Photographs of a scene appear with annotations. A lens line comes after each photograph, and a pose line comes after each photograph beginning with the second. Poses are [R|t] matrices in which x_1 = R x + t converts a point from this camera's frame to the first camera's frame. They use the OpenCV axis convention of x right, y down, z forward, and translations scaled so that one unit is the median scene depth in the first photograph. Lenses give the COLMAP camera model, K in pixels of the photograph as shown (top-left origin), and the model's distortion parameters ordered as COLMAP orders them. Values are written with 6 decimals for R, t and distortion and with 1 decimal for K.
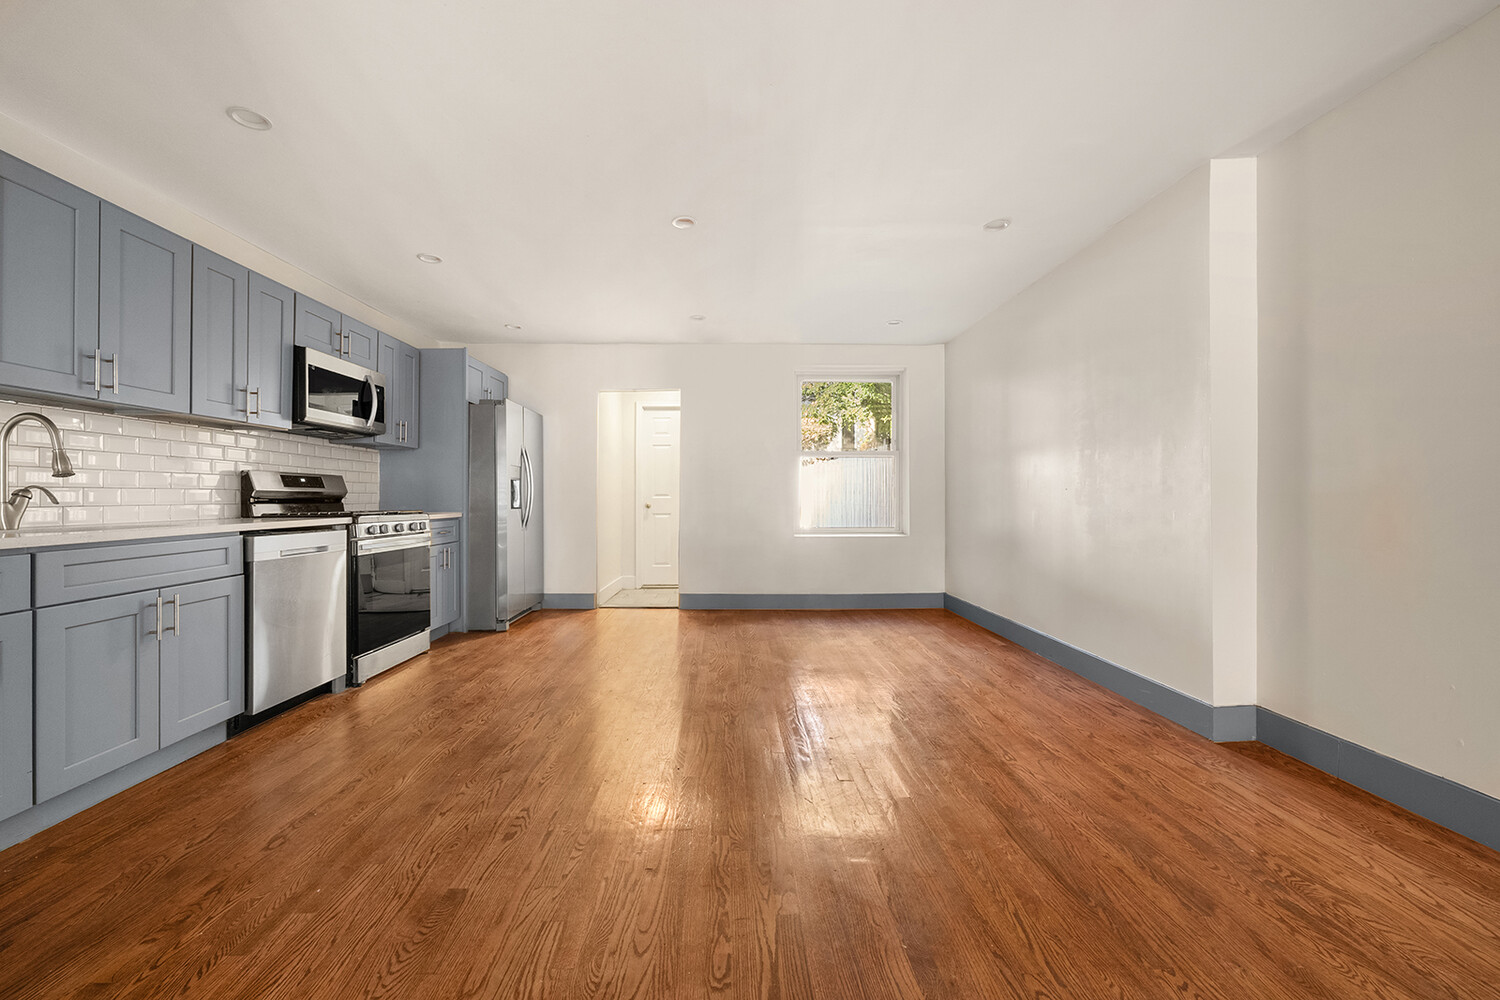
lens RADIAL K [[604.5, 0, 748.4], [0, 604.5, 496.4], [0, 0, 1]] dist [-0.001638, 0.000259]
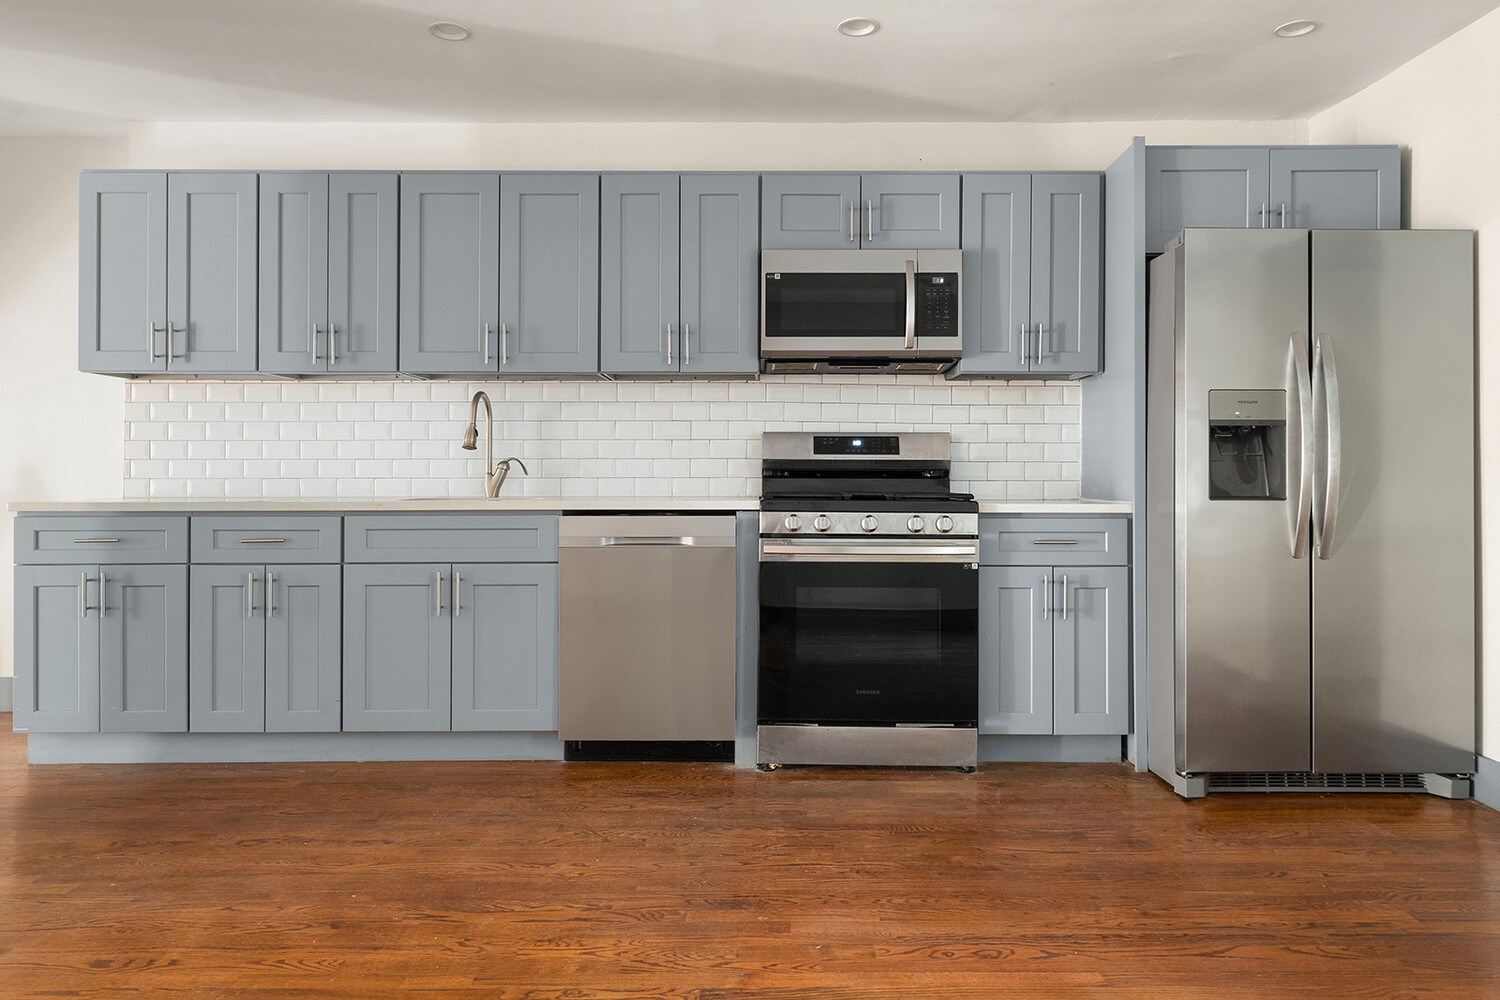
lens RADIAL K [[1021.4, 0, 742.0], [0, 1021.4, 471.2], [0, 0, 1]] dist [-0.004773, 0.001296]
pose [[-0.044451, 0.007865, -0.998981, 0.470229], [0.002655, 0.999966, 0.007755, -0.006255], [0.999008, -0.002308, -0.044470, 1.143844]]
